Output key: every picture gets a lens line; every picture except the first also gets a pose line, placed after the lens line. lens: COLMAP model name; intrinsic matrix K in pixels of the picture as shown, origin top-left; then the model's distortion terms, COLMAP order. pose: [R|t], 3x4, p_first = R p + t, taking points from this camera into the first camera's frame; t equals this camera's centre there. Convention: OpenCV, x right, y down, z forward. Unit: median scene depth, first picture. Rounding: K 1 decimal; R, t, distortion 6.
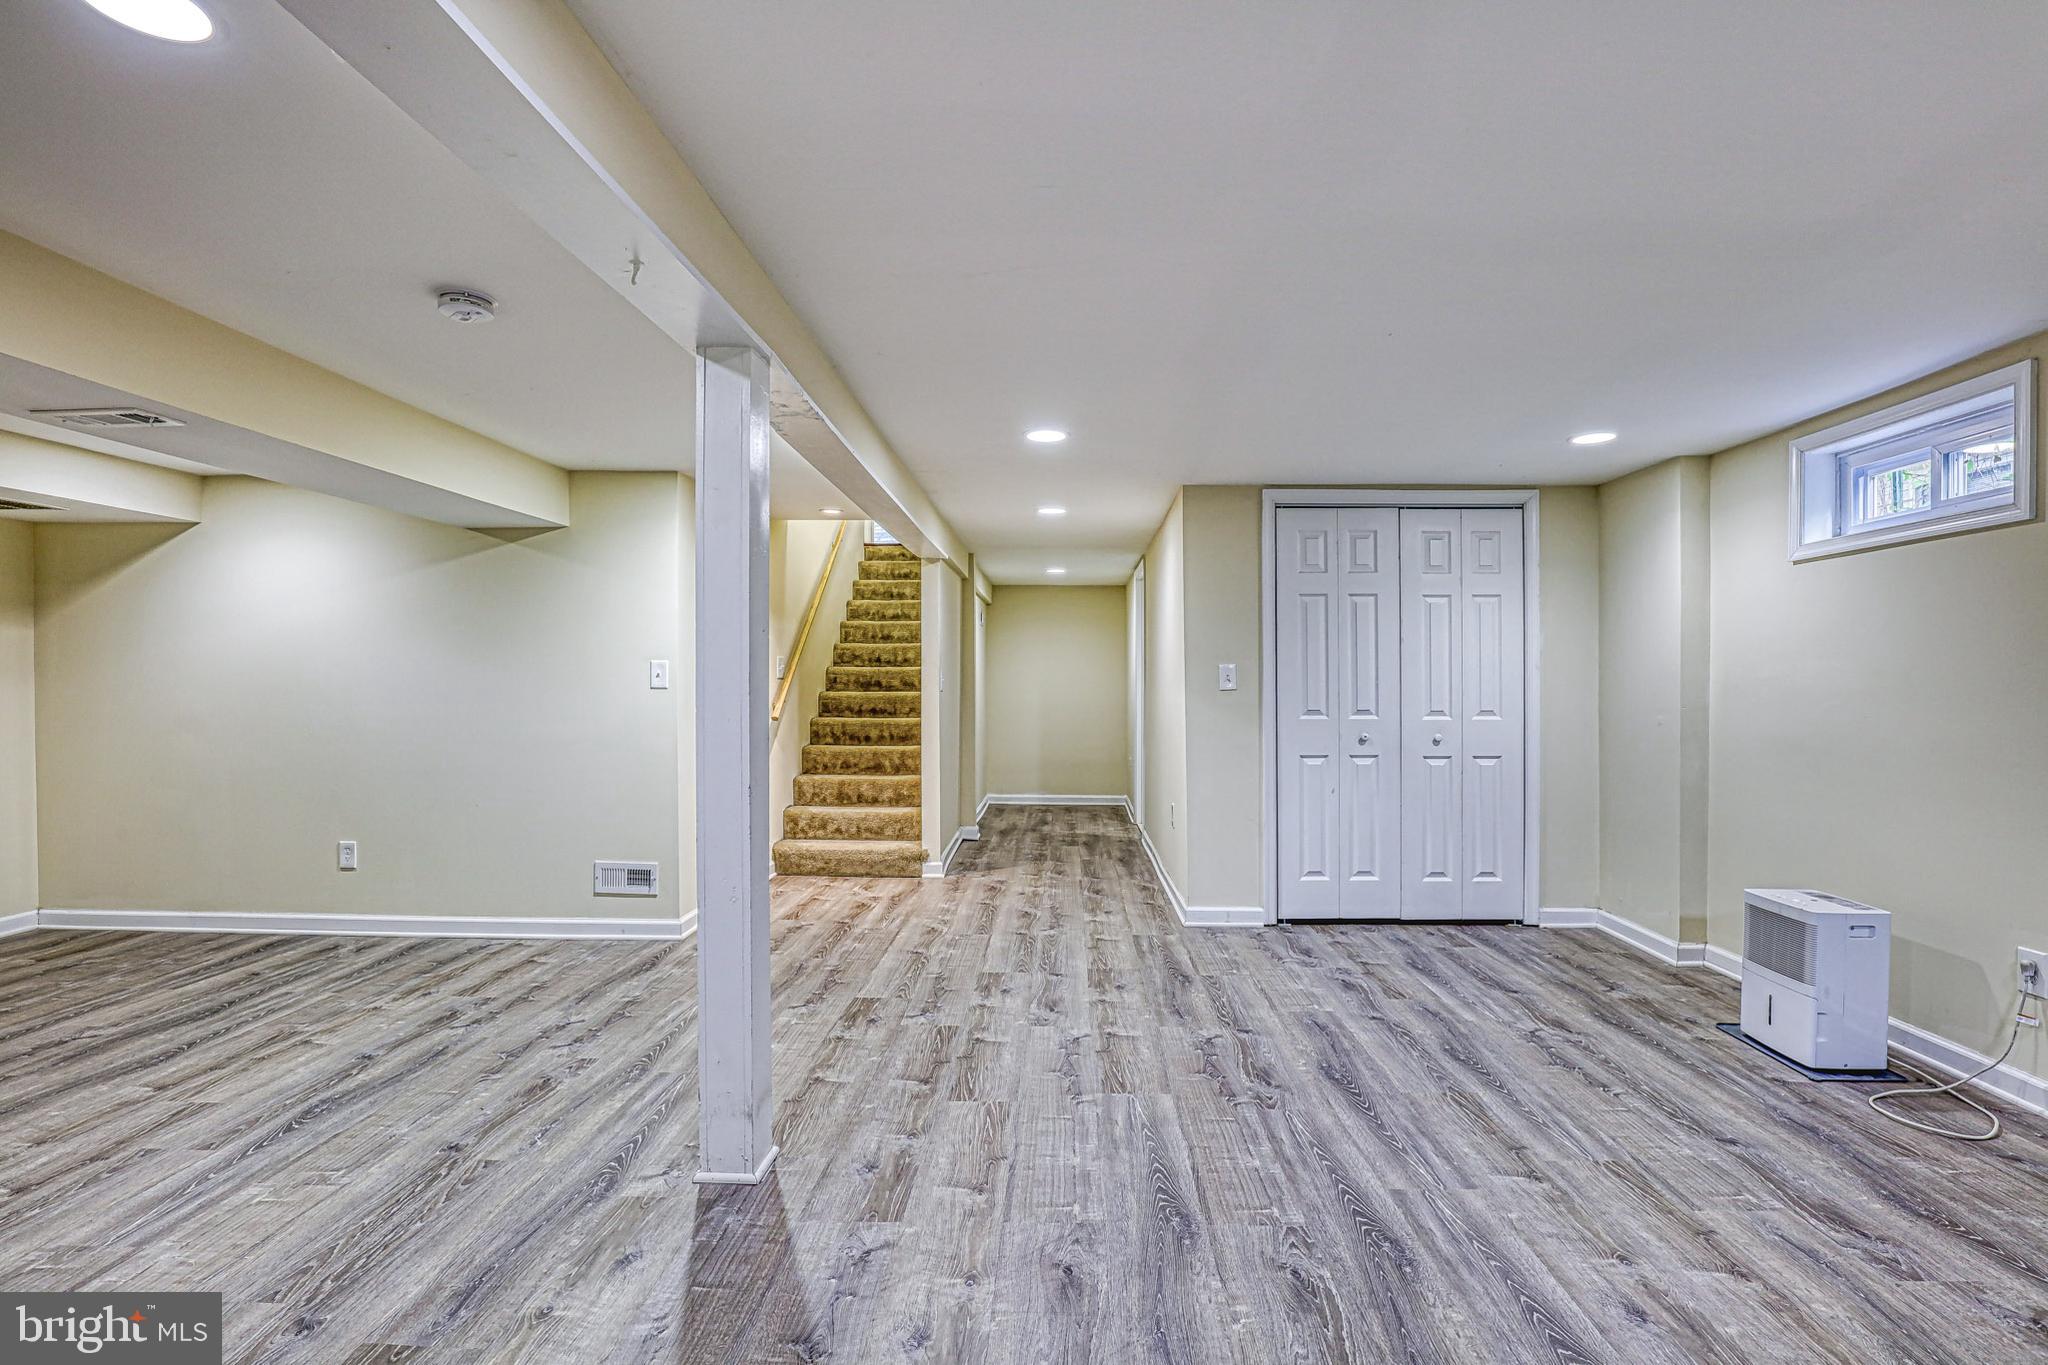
lens RADIAL K [[955.5, 0, 1053.6], [0, 955.5, 676.7], [0, 0, 1]] dist [-0.033124, 0.006695]
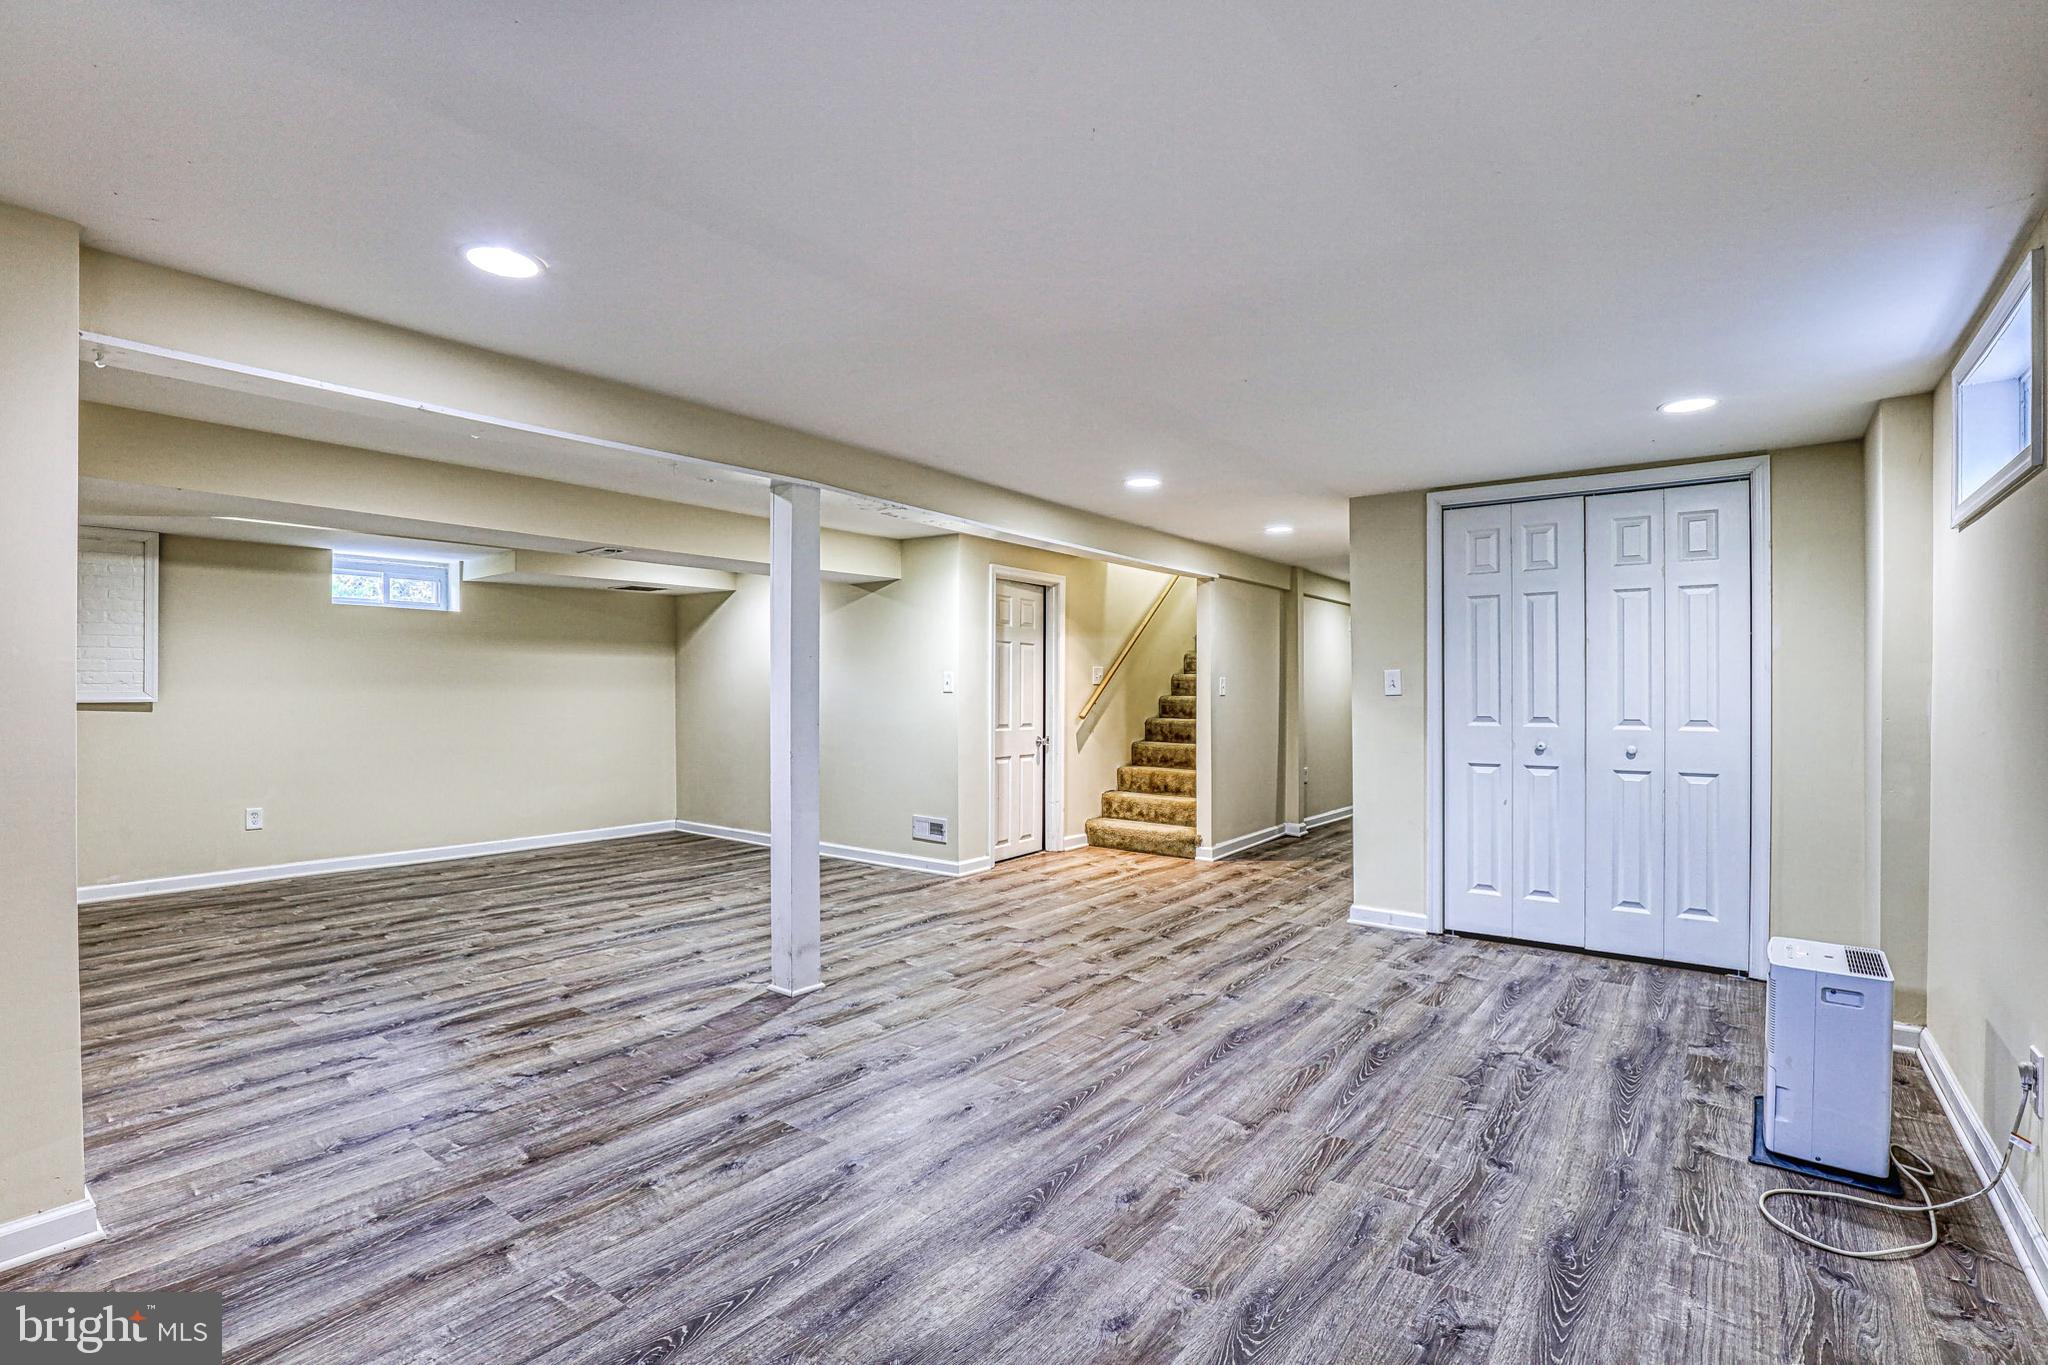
lens RADIAL K [[955.5, 0, 1044.5], [0, 955.5, 687.7], [0, 0, 1]] dist [-0.033124, 0.006695]
pose [[0.810570, -0.000913, -0.585641, 0.684378], [0.006065, 0.999958, 0.006834, -0.005306], [0.585611, -0.009091, 0.810541, -0.049913]]
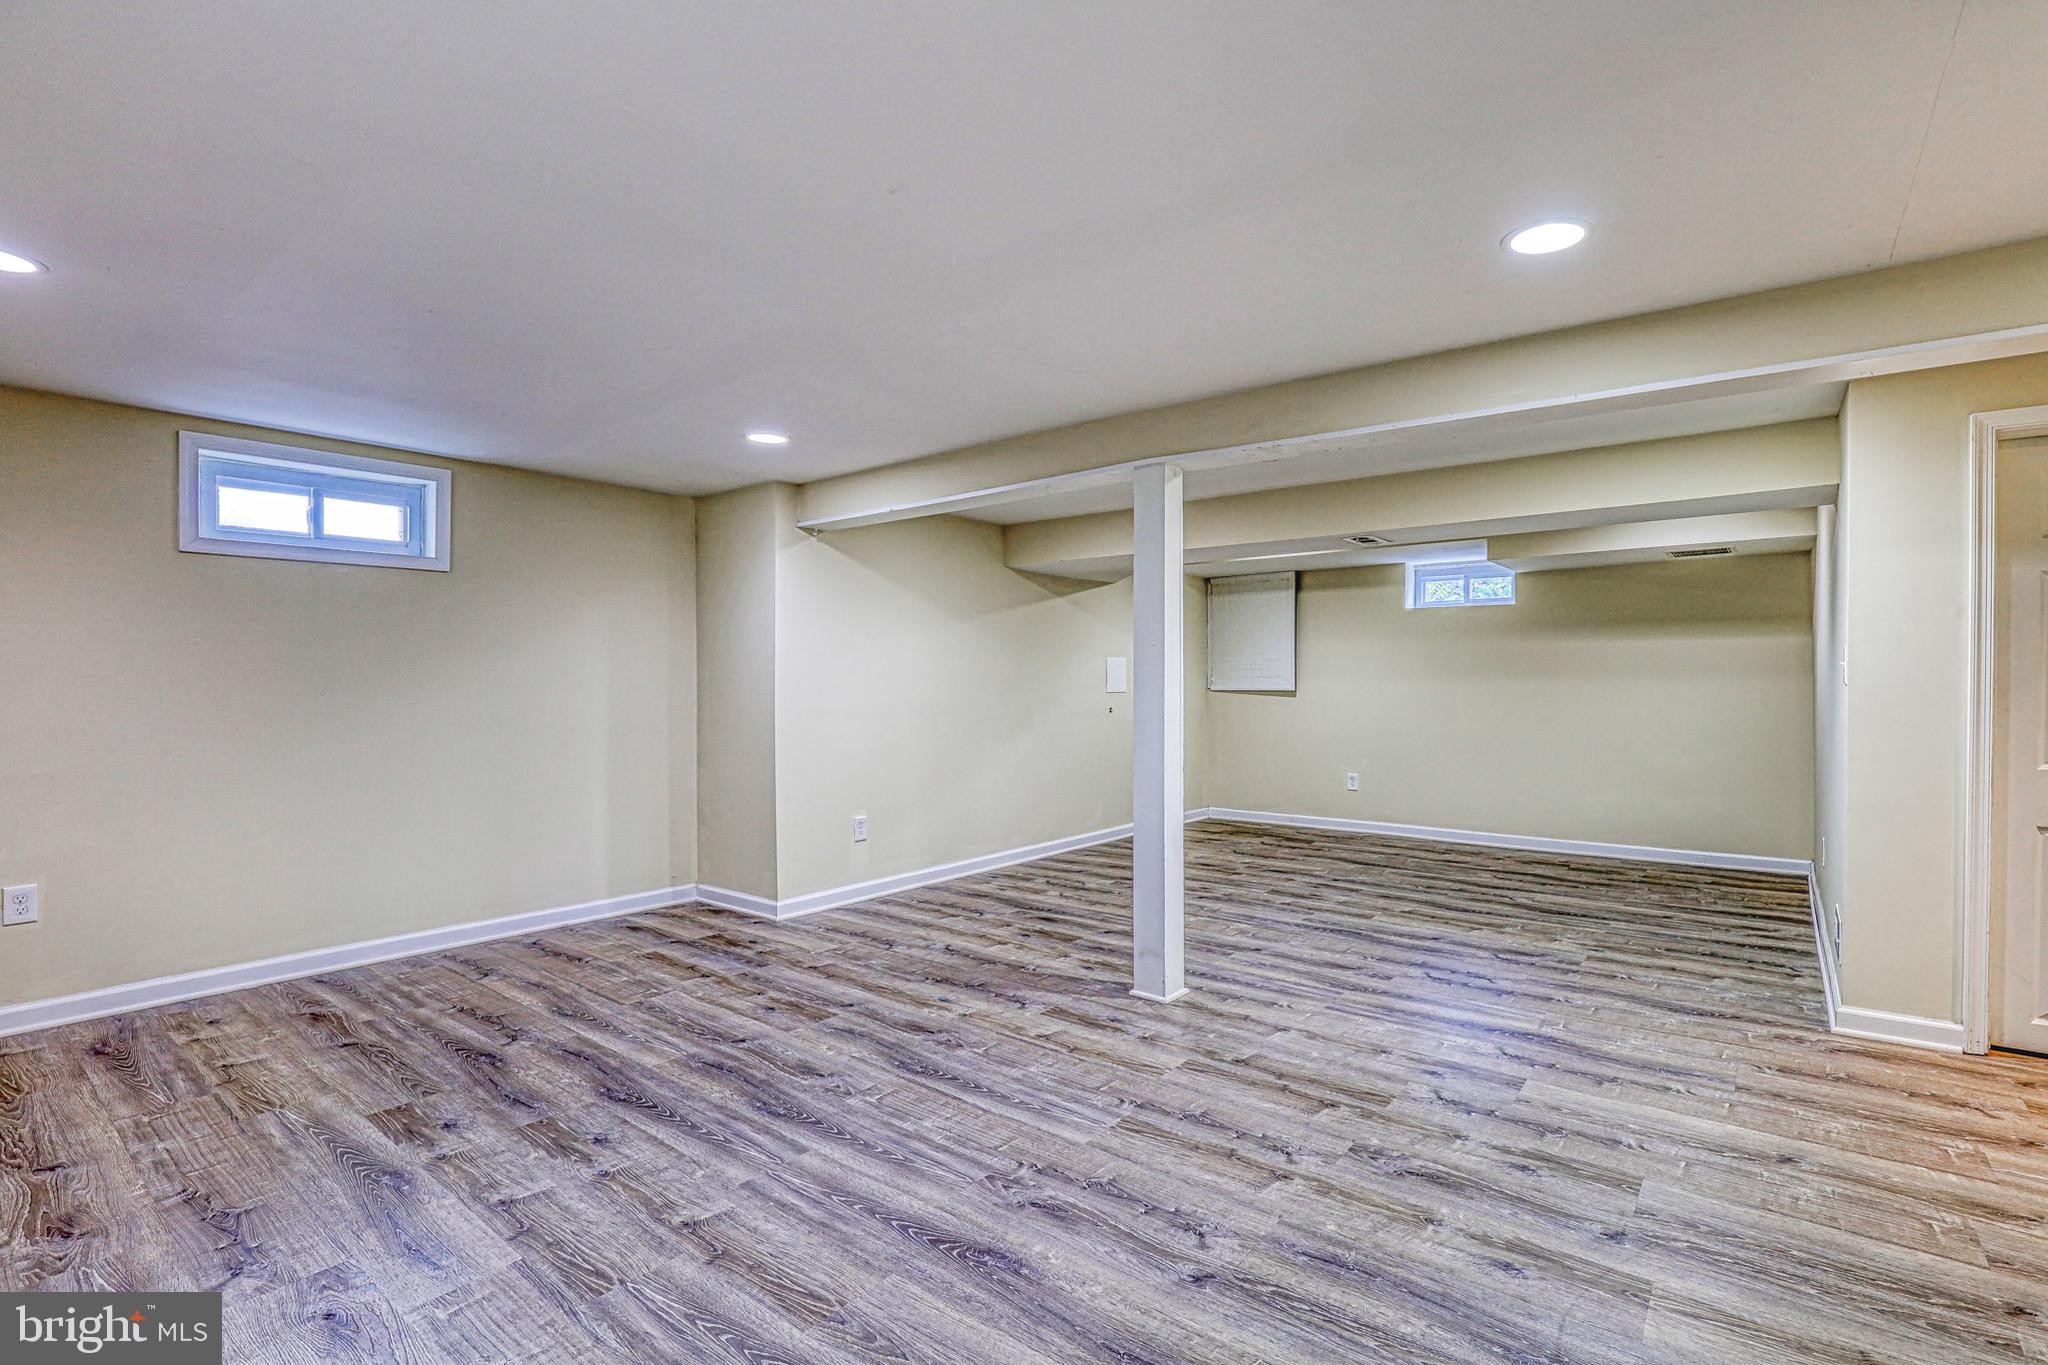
lens RADIAL K [[955.5, 0, 1058.3], [0, 955.5, 674.6], [0, 0, 1]] dist [-0.033124, 0.006695]
pose [[-0.601818, -0.006237, -0.798609, 0.714091], [0.008675, 0.999859, -0.014346, 0.011708], [0.798586, -0.015561, -0.601679, 1.279547]]
